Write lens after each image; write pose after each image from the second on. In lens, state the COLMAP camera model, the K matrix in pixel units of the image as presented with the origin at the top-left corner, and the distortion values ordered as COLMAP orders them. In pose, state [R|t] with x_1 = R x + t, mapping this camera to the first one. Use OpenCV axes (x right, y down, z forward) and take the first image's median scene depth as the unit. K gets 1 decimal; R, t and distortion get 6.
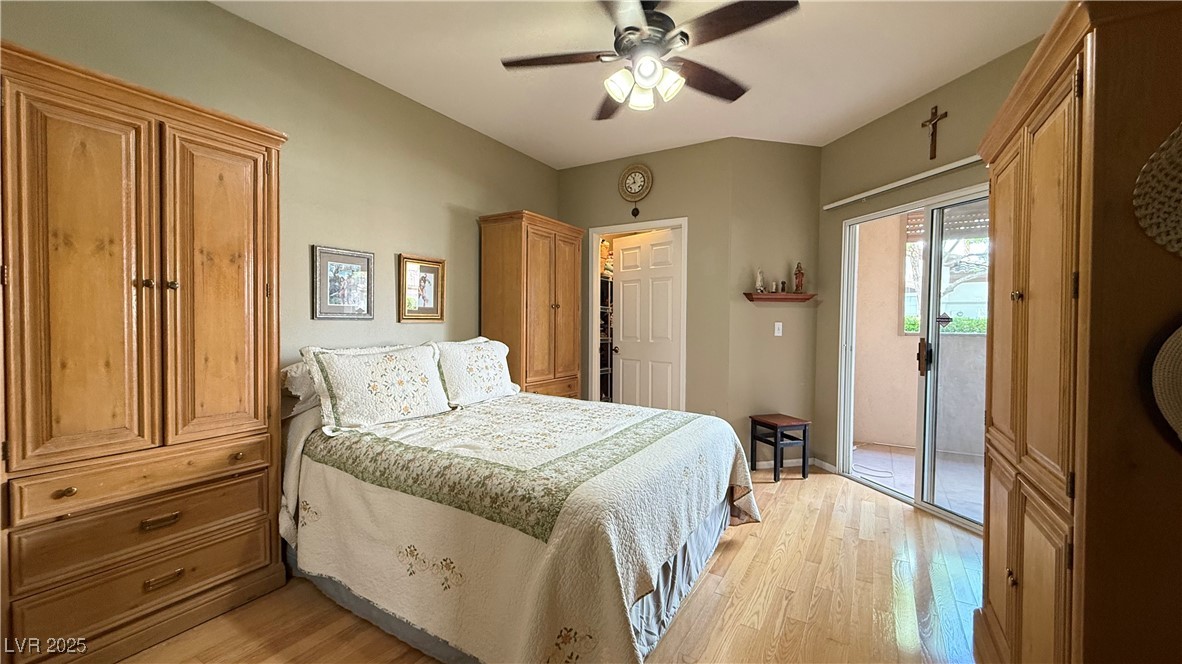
lens RADIAL K [[470.3, 0, 588.7], [0, 470.3, 330.7], [0, 0, 1]] dist [0.001287, 0.000250]
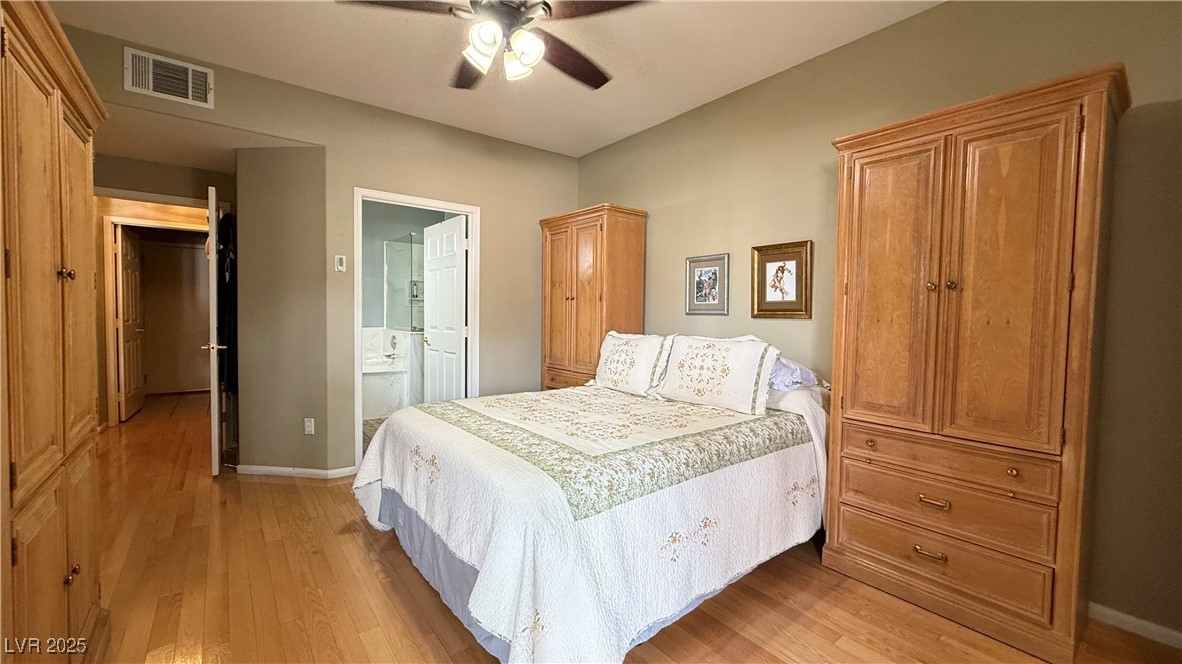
lens RADIAL K [[470.3, 0, 588.7], [0, 470.3, 330.7], [0, 0, 1]] dist [0.001287, 0.000250]
pose [[-0.349819, 0.017870, -0.936647, 0.667193], [-0.033725, 0.998930, 0.031654, -0.010187], [0.936210, 0.042661, -0.348842, 1.068085]]
